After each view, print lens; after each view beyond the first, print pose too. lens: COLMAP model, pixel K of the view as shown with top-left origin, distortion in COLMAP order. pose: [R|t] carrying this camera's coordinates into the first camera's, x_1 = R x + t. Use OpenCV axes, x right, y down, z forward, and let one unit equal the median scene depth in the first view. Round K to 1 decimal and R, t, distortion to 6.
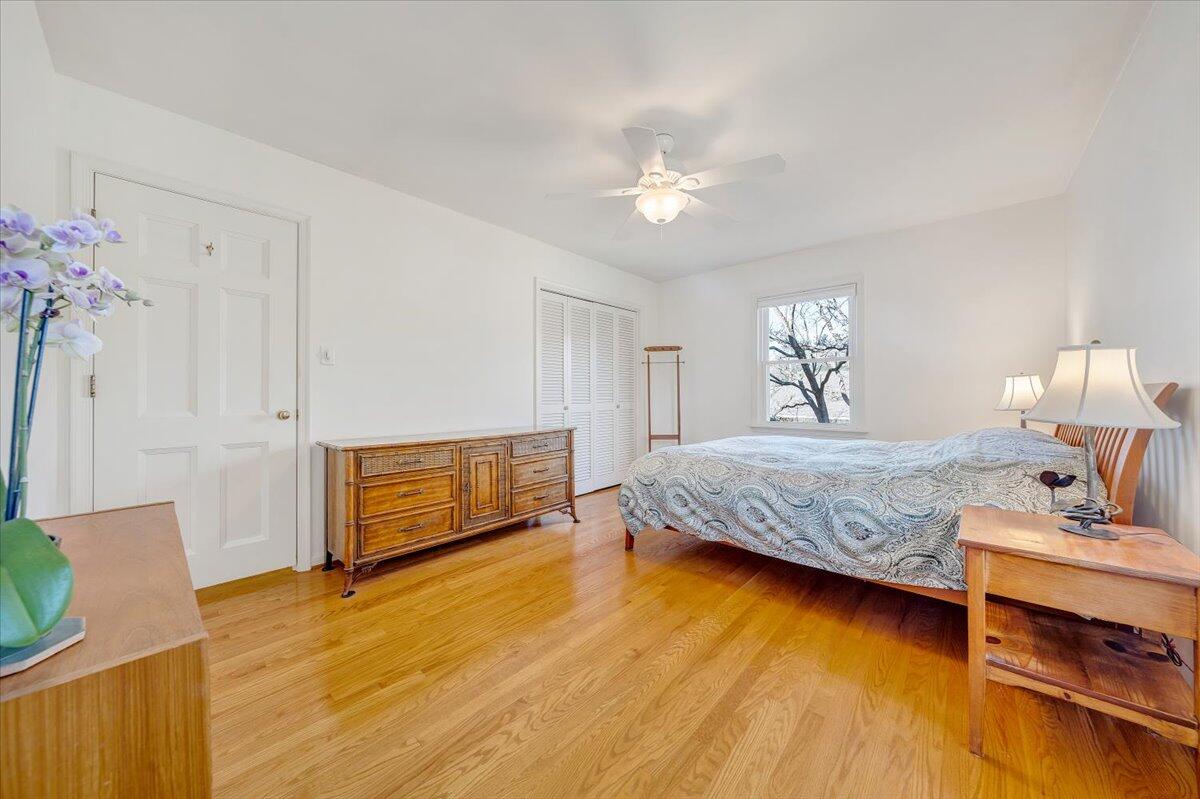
lens RADIAL K [[411.5, 0, 602.0], [0, 411.5, 396.4], [0, 0, 1]] dist [-0.001978, -0.000033]
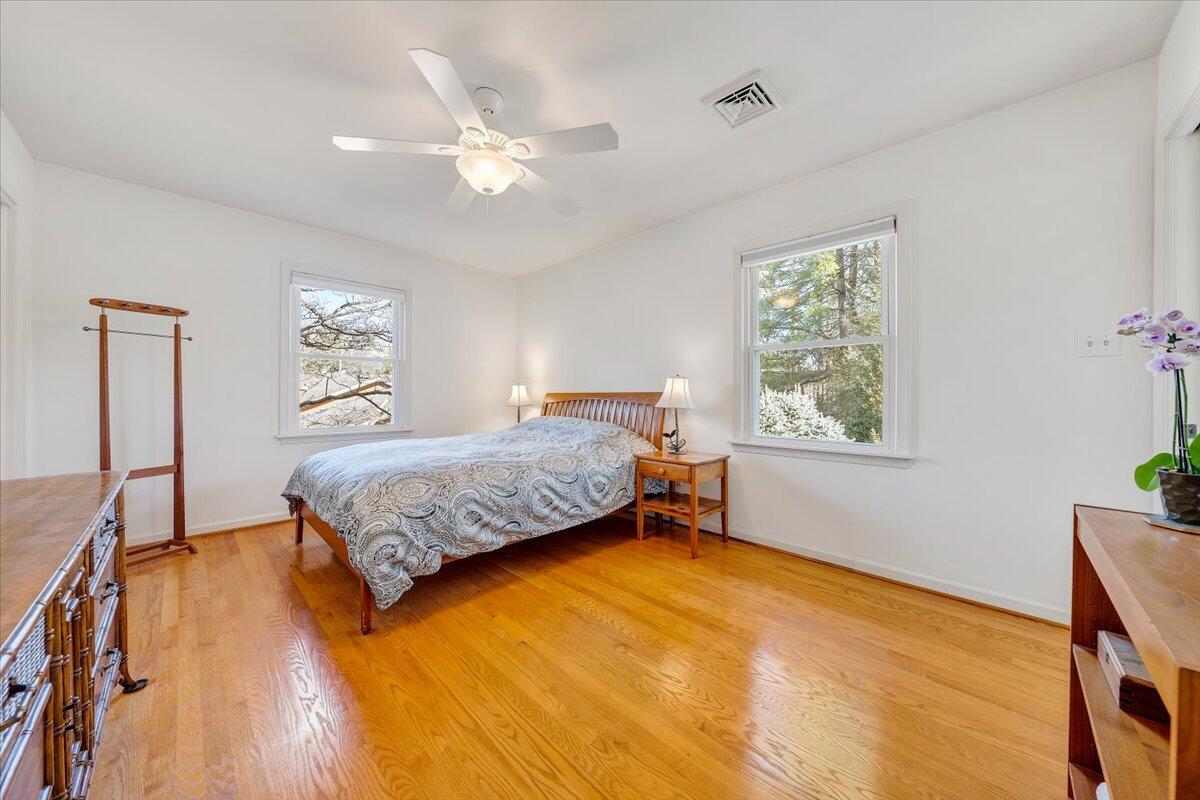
lens RADIAL K [[411.5, 0, 602.1], [0, 411.5, 397.6], [0, 0, 1]] dist [-0.001978, -0.000033]
pose [[0.050046, -0.002824, 0.998743, -0.748969], [-0.001265, 0.999995, 0.002891, -0.003111], [-0.998746, -0.001408, 0.050042, 0.782408]]
